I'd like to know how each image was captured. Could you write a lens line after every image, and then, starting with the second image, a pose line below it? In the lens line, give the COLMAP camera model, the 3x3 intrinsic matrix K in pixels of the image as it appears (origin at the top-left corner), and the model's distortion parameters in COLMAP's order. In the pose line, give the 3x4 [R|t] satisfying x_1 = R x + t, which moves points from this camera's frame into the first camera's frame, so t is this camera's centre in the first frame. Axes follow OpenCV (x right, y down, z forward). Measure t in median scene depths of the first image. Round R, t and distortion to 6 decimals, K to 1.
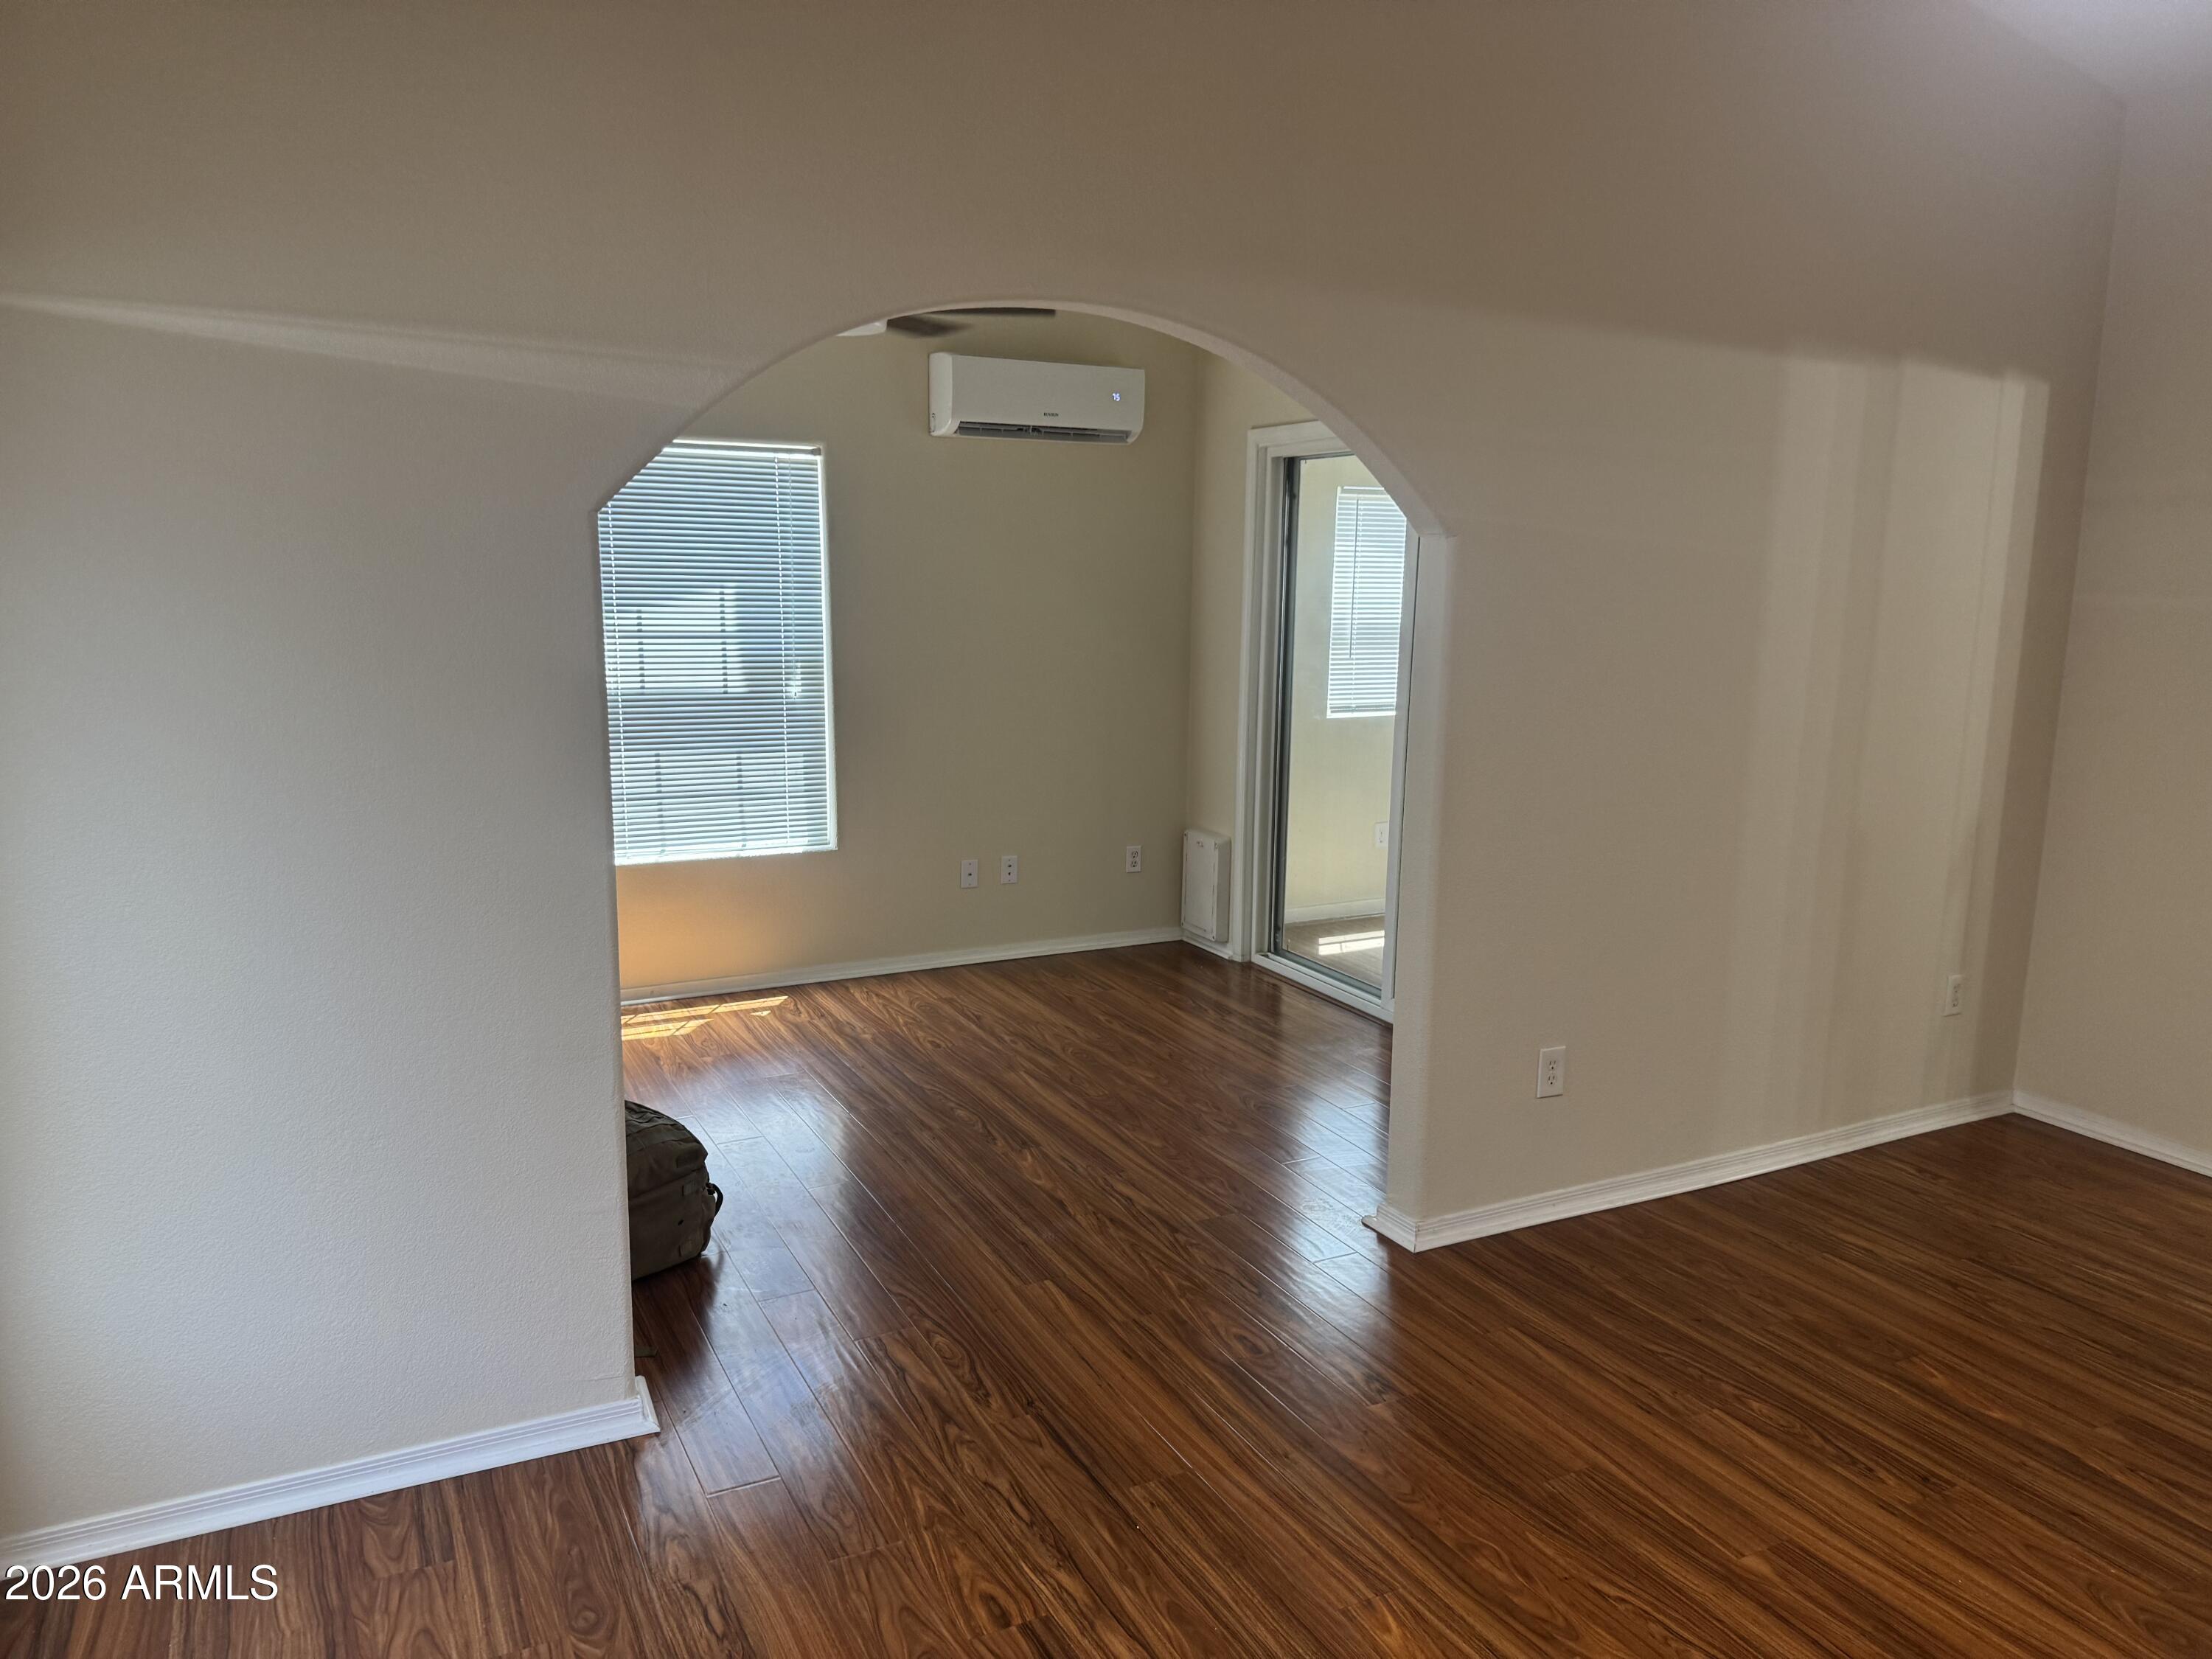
lens RADIAL K [[1564.4, 0, 1105.6], [0, 1564.4, 832.5], [0, 0, 1]] dist [0.034427, -0.041915]
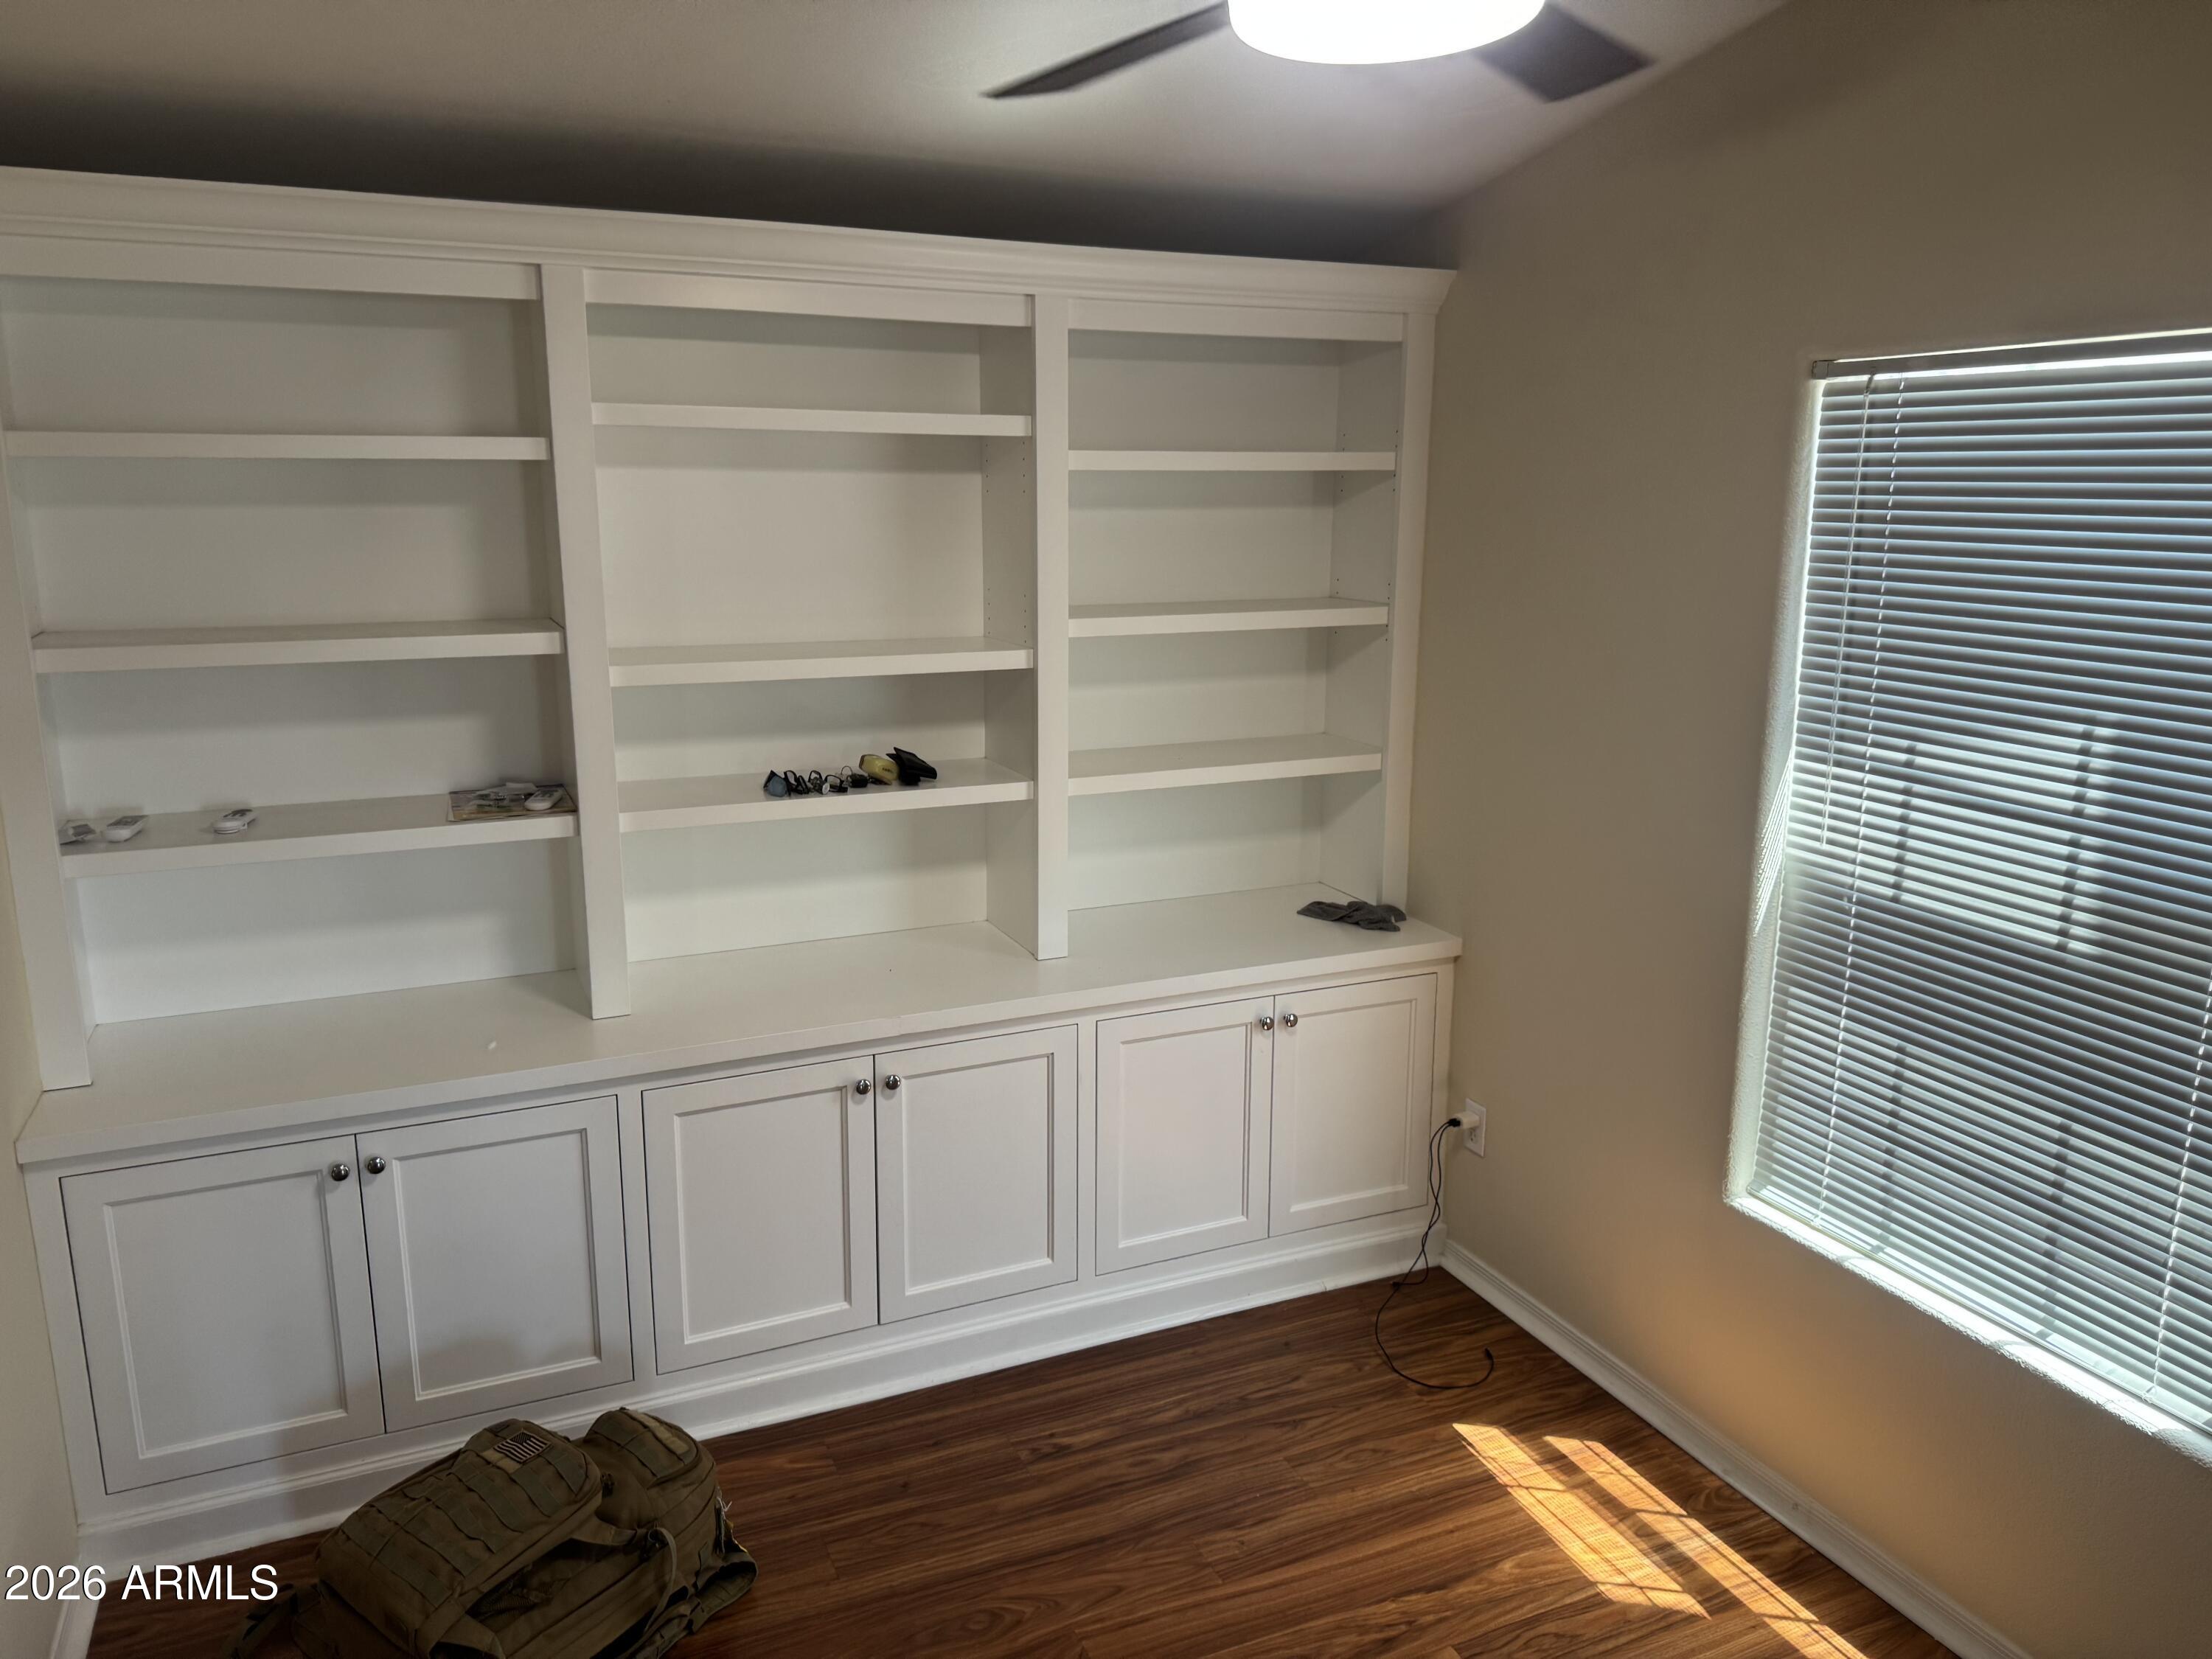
lens RADIAL K [[1564.4, 0, 1107.0], [0, 1564.4, 821.8], [0, 0, 1]] dist [0.034427, -0.041915]
pose [[-0.060908, 0.181392, -0.981523, 0.164253], [-0.188383, 0.963587, 0.189767, -0.155481], [0.980205, 0.196460, -0.024519, 0.768120]]
